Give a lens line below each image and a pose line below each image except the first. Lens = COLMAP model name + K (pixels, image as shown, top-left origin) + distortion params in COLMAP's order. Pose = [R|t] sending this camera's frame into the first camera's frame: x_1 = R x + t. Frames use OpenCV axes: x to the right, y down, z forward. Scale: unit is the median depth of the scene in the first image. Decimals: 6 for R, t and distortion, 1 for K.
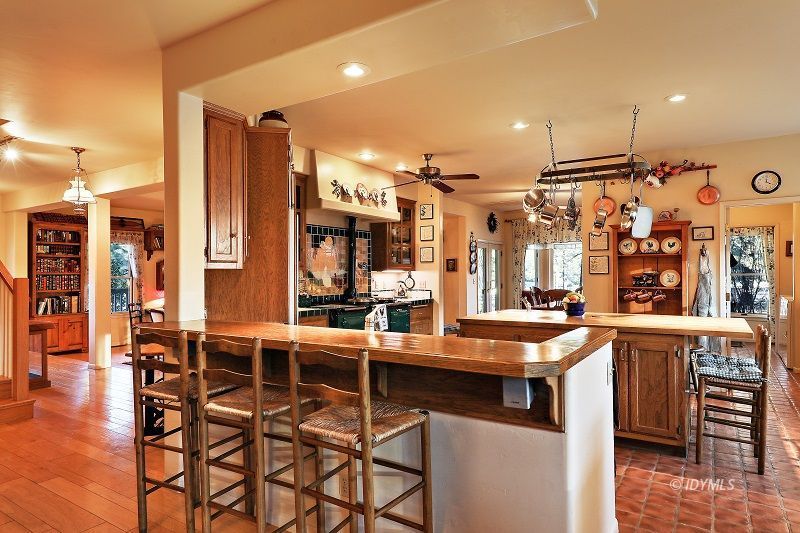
lens RADIAL K [[487.3, 0, 399.9], [0, 487.3, 267.9], [0, 0, 1]] dist [0.027250, -0.000636]
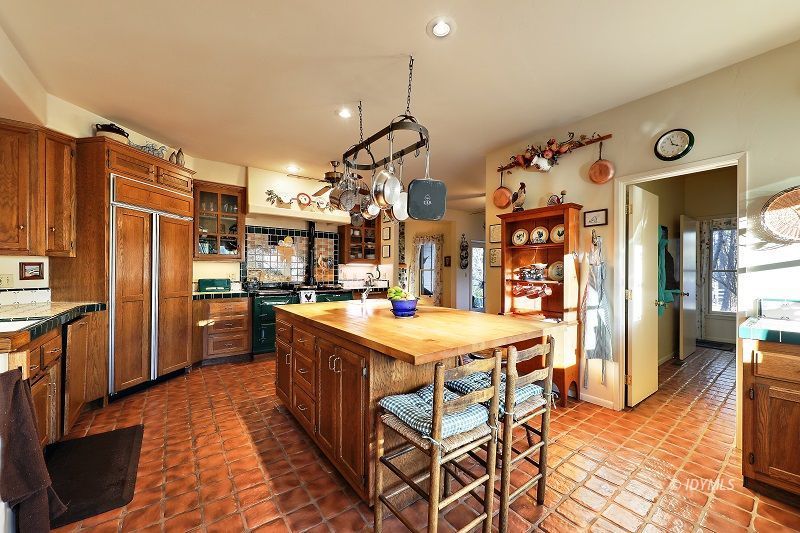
lens RADIAL K [[311.1, 0, 400.0], [0, 311.1, 270.6], [0, 0, 1]] dist [0.003271, 0.000333]
pose [[0.939622, 0.010061, -0.342066, 0.436493], [-0.006299, 0.999907, 0.012105, 0.014001], [0.342156, -0.009220, 0.939598, 0.344381]]
